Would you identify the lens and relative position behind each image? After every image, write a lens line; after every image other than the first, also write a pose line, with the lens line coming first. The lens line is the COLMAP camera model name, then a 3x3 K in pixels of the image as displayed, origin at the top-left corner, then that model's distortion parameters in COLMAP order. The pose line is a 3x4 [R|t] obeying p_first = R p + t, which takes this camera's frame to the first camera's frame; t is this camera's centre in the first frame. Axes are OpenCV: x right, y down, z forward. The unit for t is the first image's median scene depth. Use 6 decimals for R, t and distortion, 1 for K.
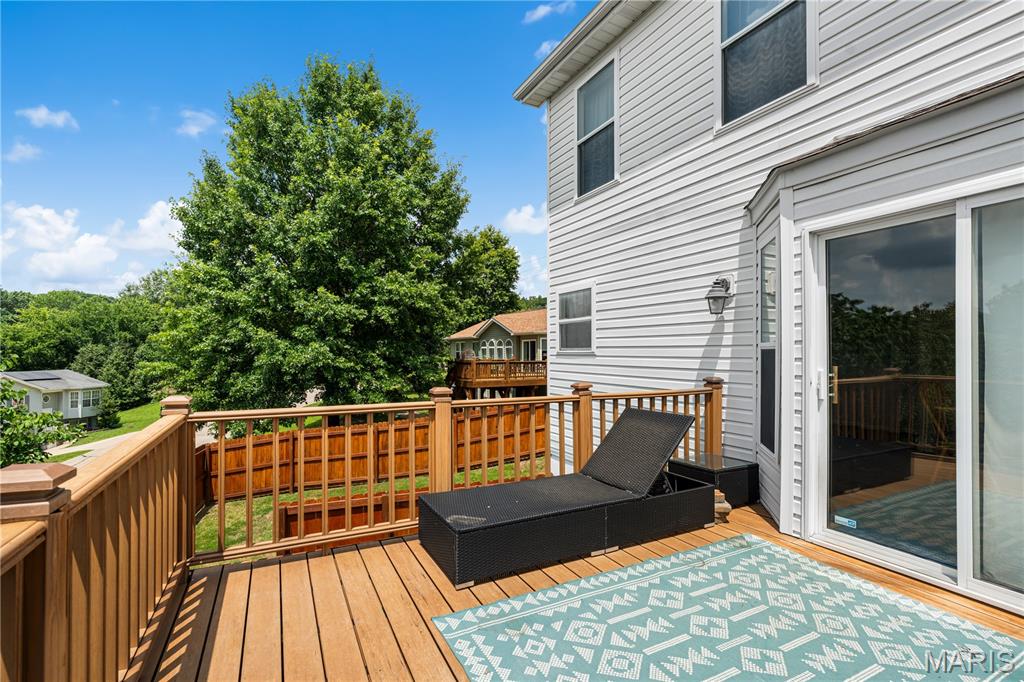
lens RADIAL K [[471.7, 0, 509.3], [0, 471.7, 352.9], [0, 0, 1]] dist [-0.000515, -0.000117]
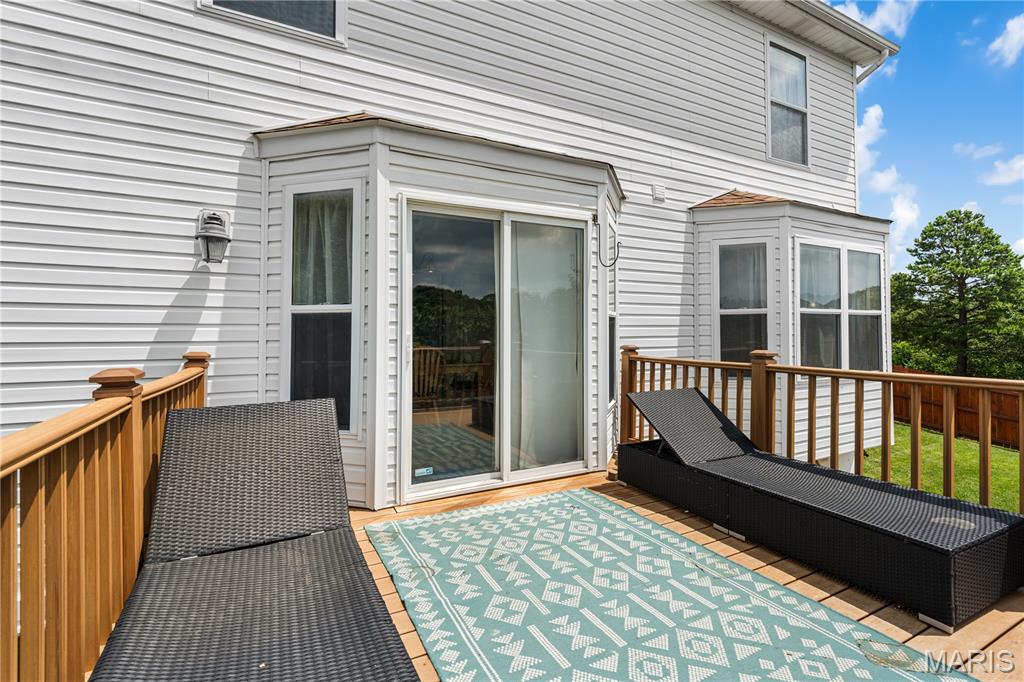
lens RADIAL K [[471.5, 0, 515.1], [0, 471.5, 327.5], [0, 0, 1]] dist [-0.028458, -0.000039]
pose [[-0.021102, 0.009382, 0.999733, -0.421024], [0.001836, 0.999955, -0.009345, 0.035914], [-0.999776, 0.001638, -0.021118, 0.880464]]
